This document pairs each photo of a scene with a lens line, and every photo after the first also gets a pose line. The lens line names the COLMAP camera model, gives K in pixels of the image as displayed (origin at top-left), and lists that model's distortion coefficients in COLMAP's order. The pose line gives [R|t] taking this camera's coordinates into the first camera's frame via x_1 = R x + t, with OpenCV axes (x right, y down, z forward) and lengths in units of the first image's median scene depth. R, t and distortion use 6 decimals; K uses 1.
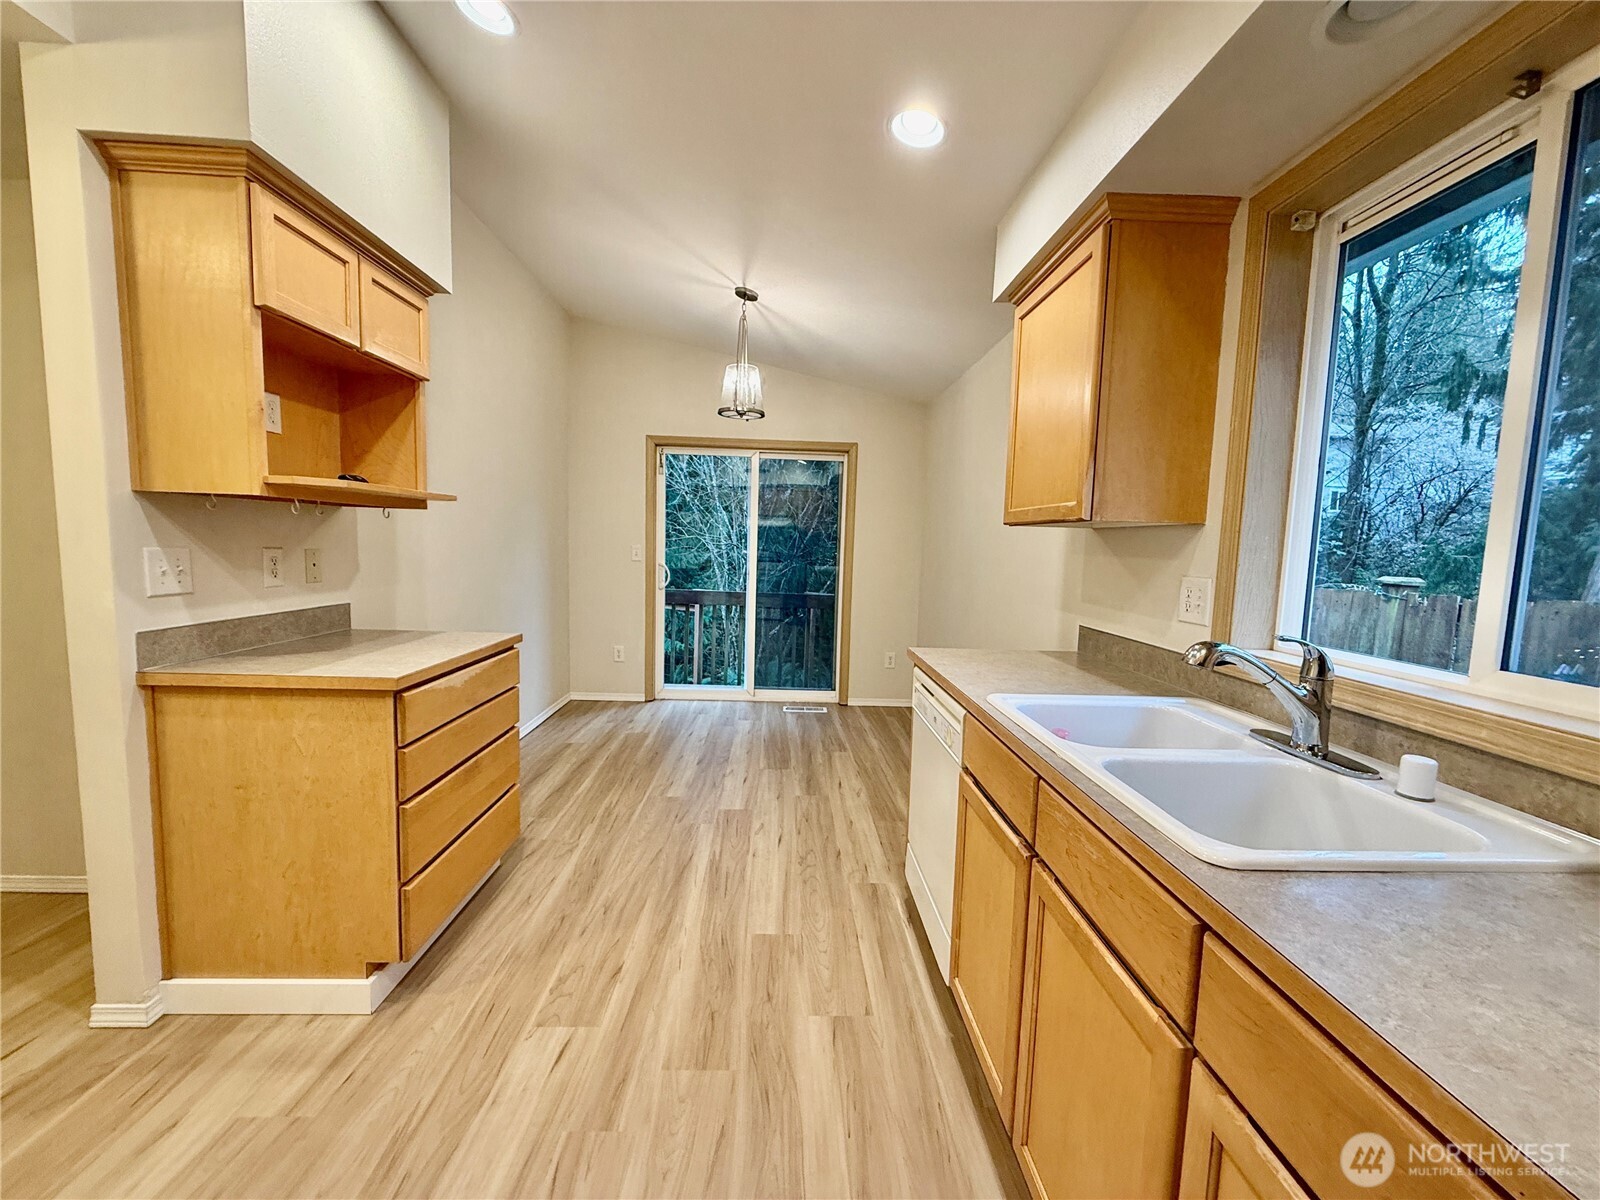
lens RADIAL K [[641.6, 0, 800.7], [0, 641.6, 605.4], [0, 0, 1]] dist [0.002045, 0.000543]
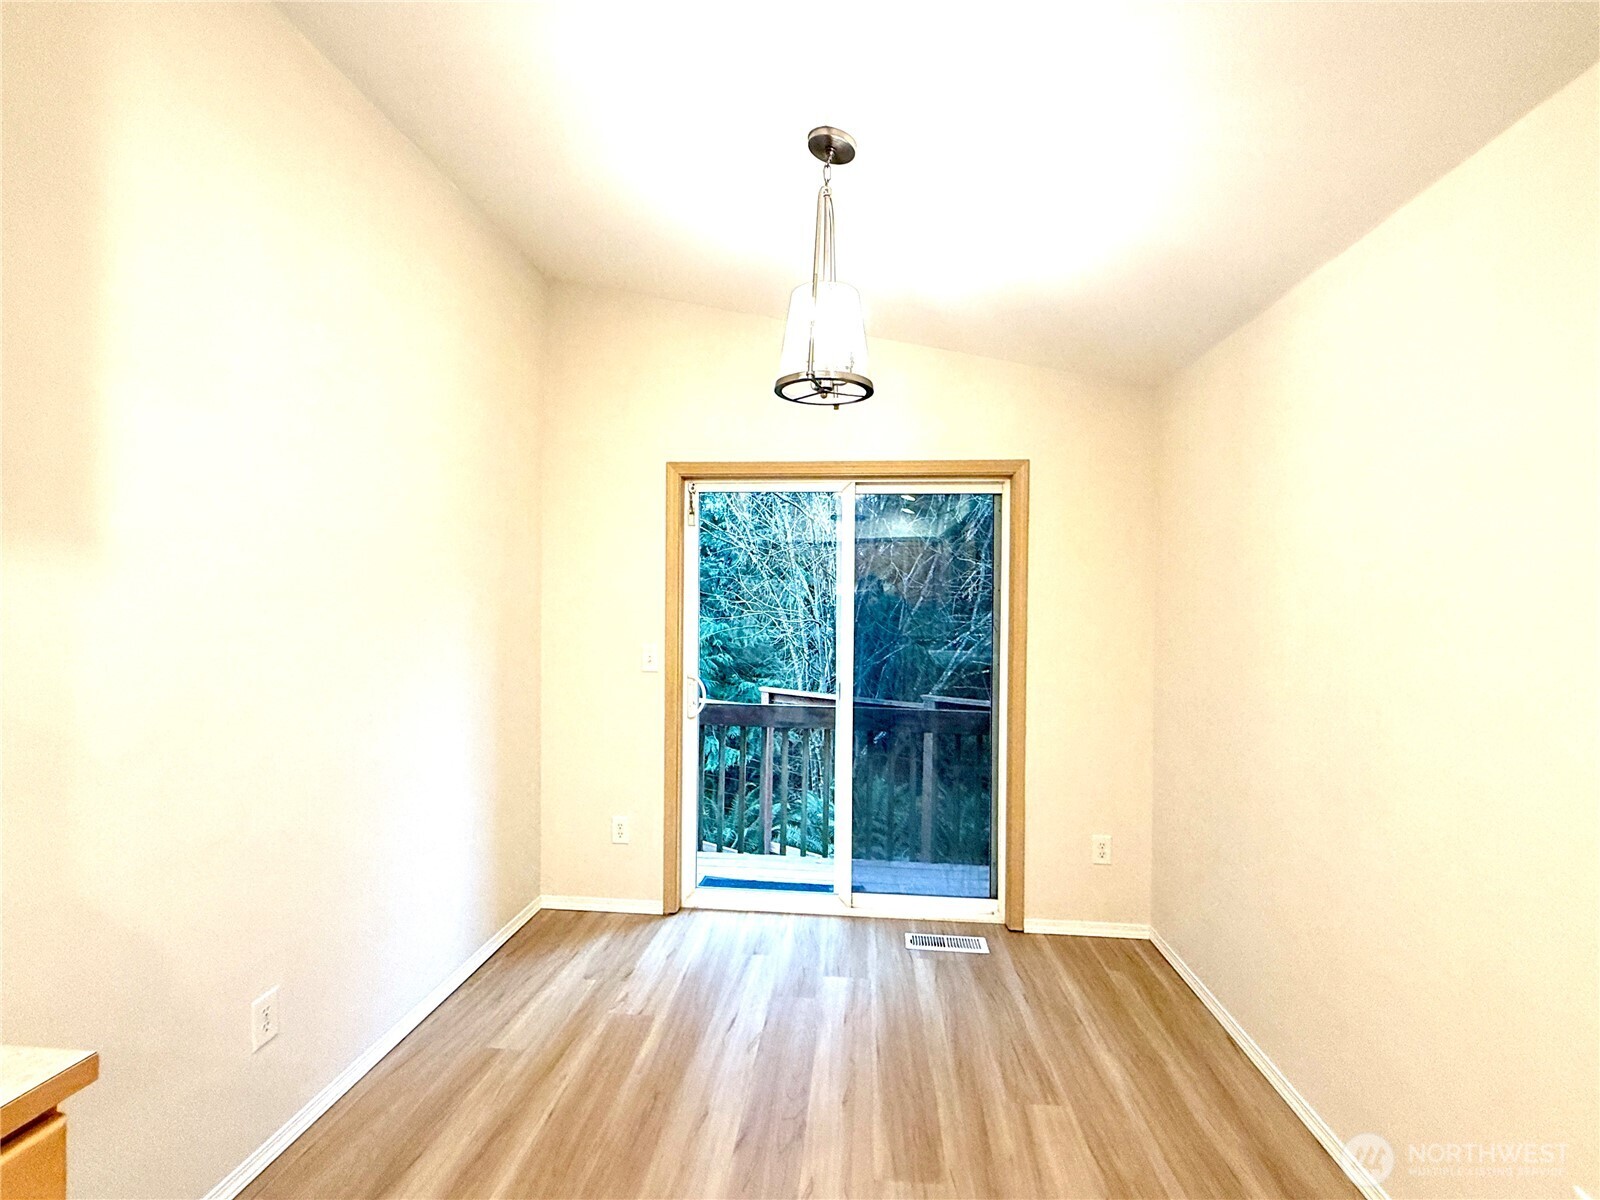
lens RADIAL K [[741.8, 0, 796.5], [0, 741.8, 597.7], [0, 0, 1]] dist [0.002242, -0.000026]
pose [[0.991228, -0.021351, -0.130427, -0.032345], [0.007239, 0.994154, -0.107724, -0.064193], [0.131964, 0.105835, 0.985588, 0.345440]]
